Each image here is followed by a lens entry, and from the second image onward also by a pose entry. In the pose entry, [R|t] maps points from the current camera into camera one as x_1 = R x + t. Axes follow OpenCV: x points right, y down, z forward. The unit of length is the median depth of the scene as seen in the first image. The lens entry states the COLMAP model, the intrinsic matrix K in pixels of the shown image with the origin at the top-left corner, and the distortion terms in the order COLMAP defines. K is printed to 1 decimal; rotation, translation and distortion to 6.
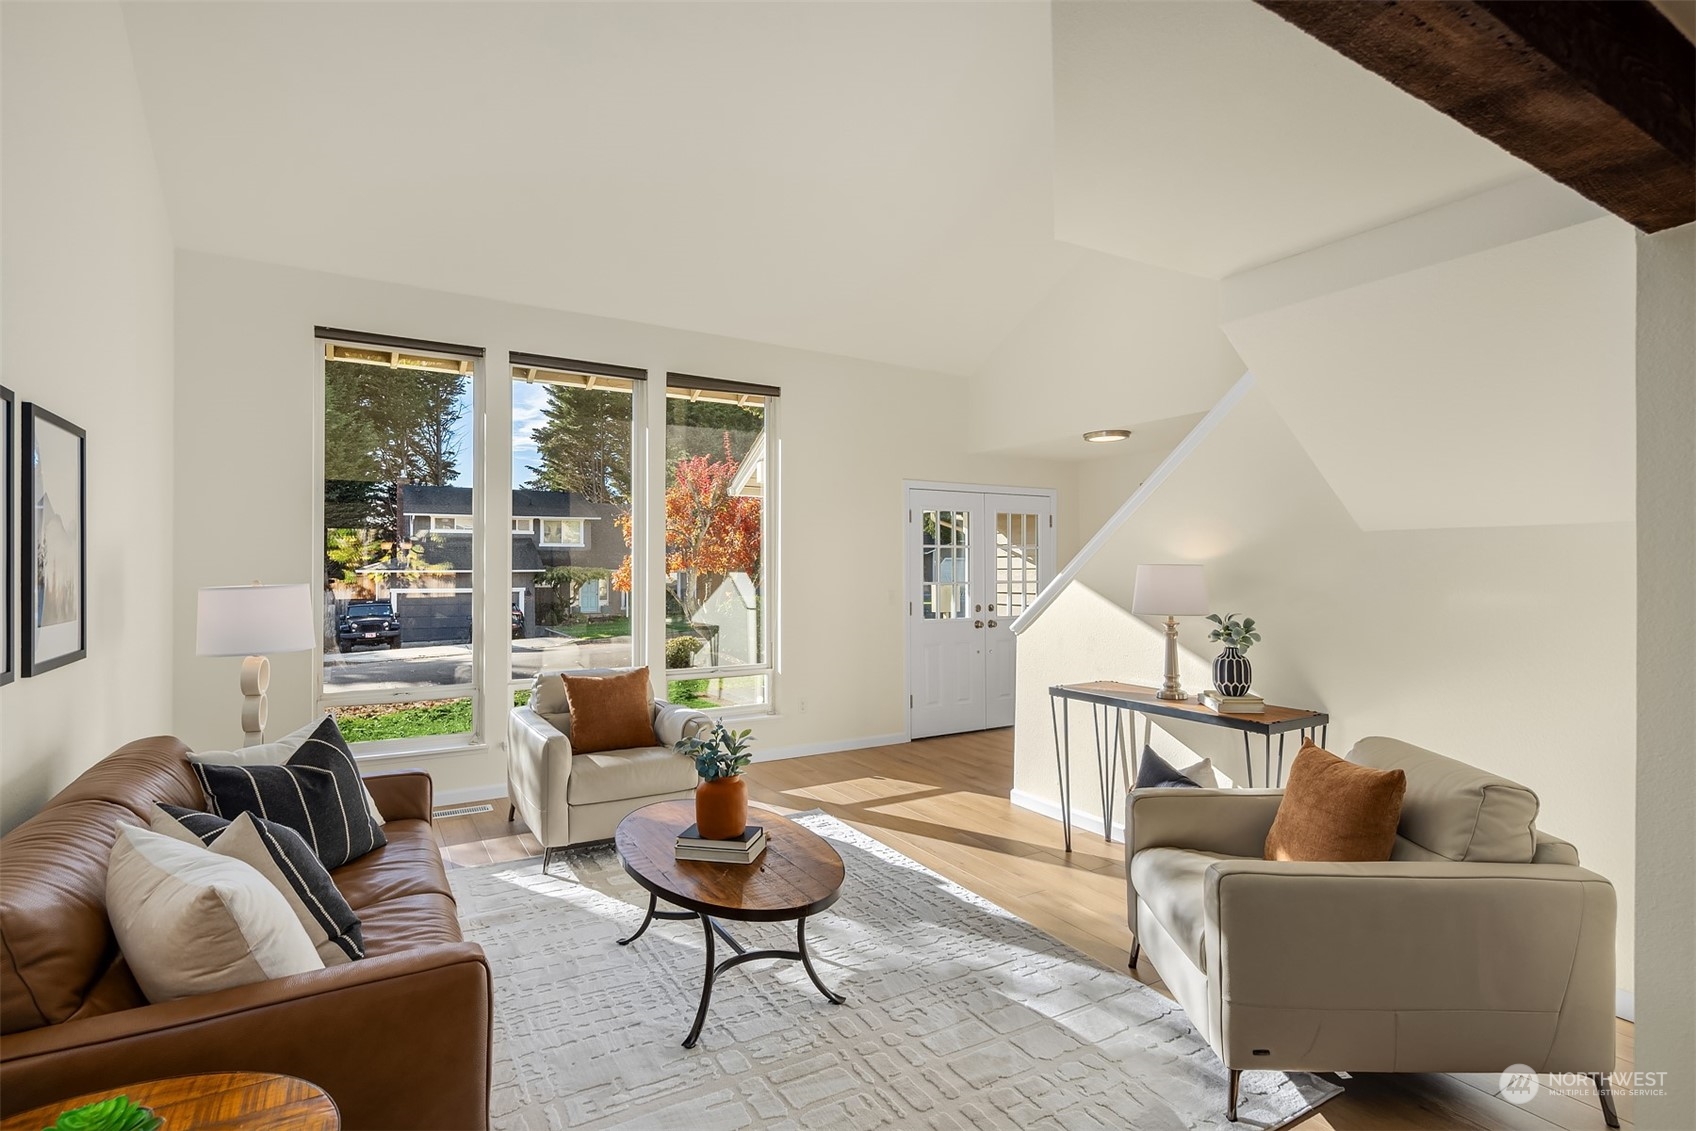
lens RADIAL K [[823.7, 0, 856.6], [0, 823.7, 541.2], [0, 0, 1]] dist [0.001537, -0.001570]
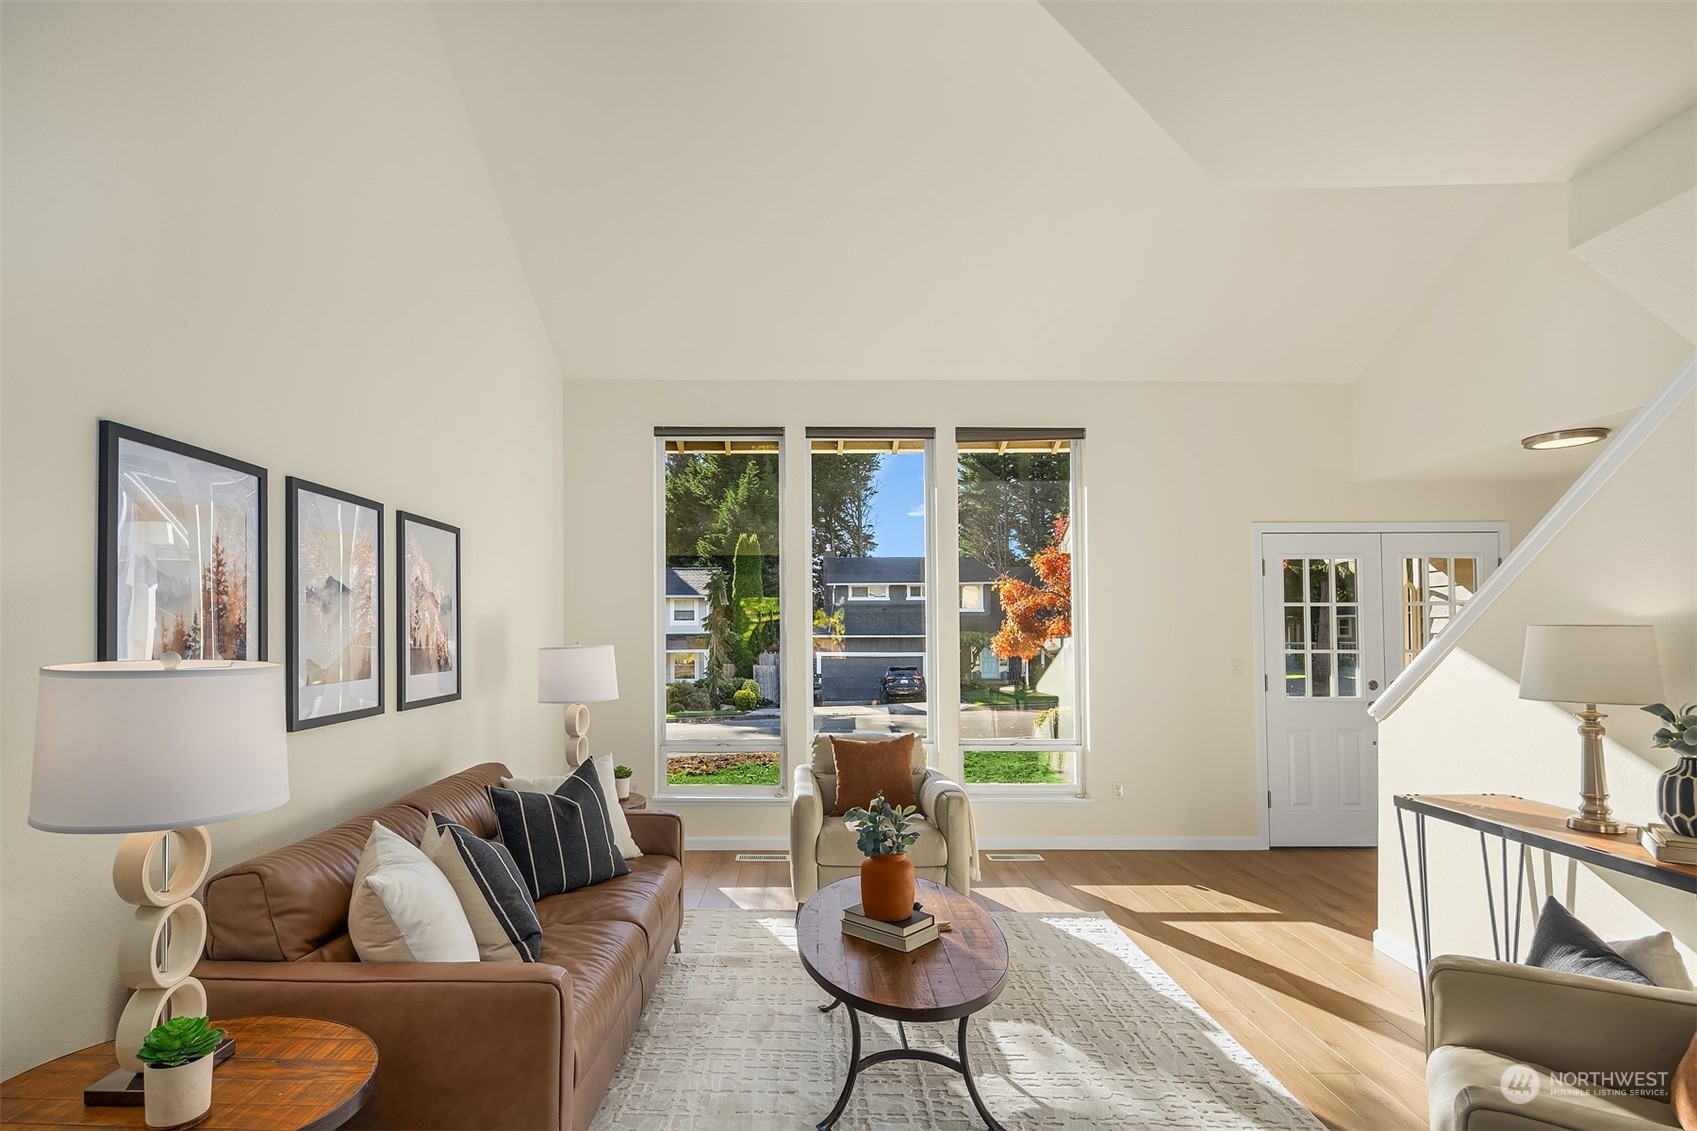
lens RADIAL K [[862.3, 0, 845.3], [0, 862.3, 598.0], [0, 0, 1]] dist [0.000057, -0.000886]
pose [[0.849778, -0.022129, -0.526676, 0.241072], [0.017412, 0.999752, -0.013912, 0.006121], [0.526853, 0.002651, 0.849953, 0.107080]]
